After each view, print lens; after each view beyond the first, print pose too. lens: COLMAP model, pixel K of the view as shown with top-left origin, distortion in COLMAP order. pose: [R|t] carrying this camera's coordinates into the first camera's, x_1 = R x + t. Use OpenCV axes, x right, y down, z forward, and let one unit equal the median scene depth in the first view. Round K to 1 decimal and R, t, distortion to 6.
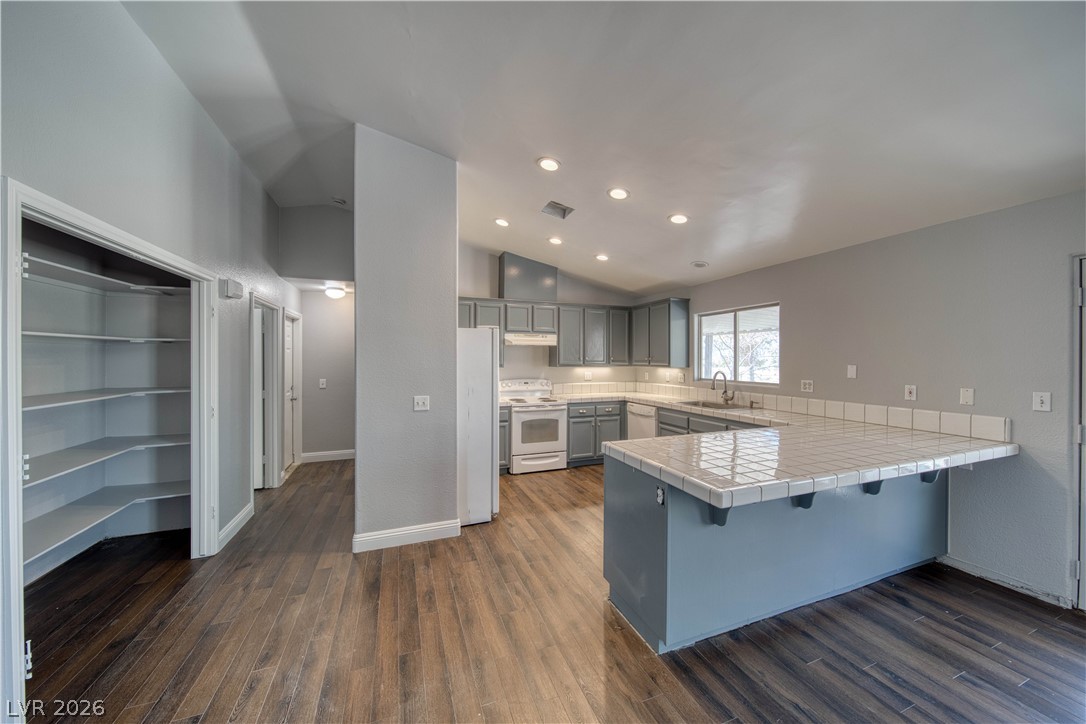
lens RADIAL K [[378.9, 0, 541.8], [0, 378.9, 360.2], [0, 0, 1]] dist [-0.002373, -0.000991]
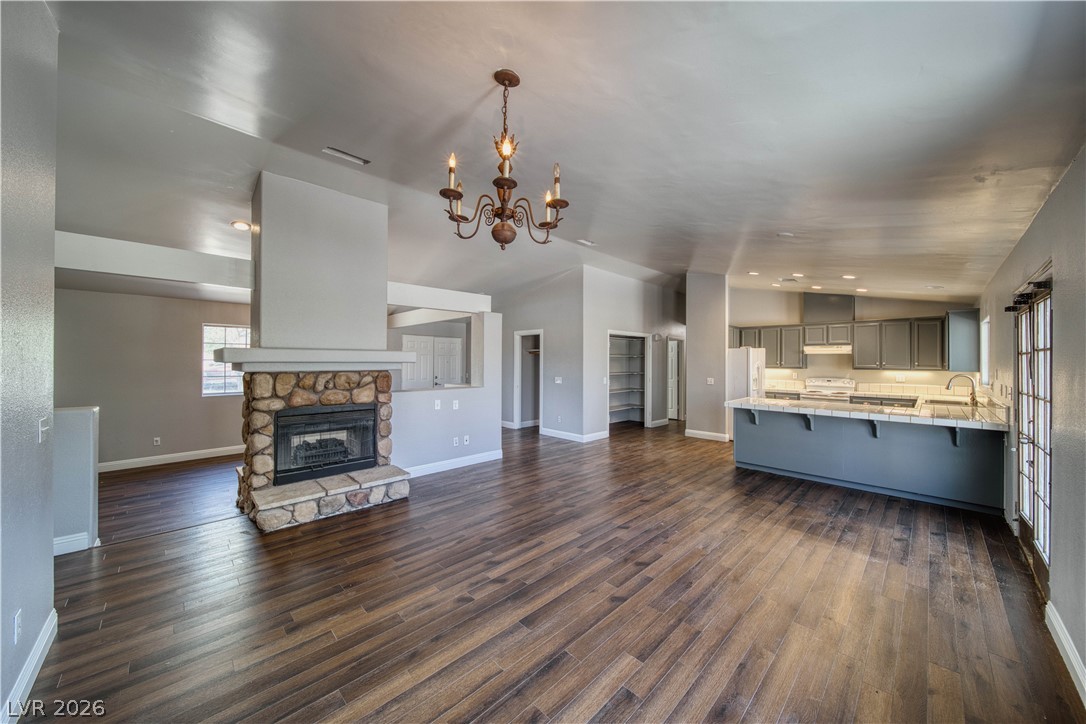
lens RADIAL K [[378.9, 0, 542.2], [0, 378.9, 360.7], [0, 0, 1]] dist [-0.002373, -0.000991]
pose [[0.394469, -0.001977, -0.918907, 0.968466], [-0.008435, 0.999948, -0.005773, 0.003725], [0.918871, 0.010028, 0.394432, -0.608589]]
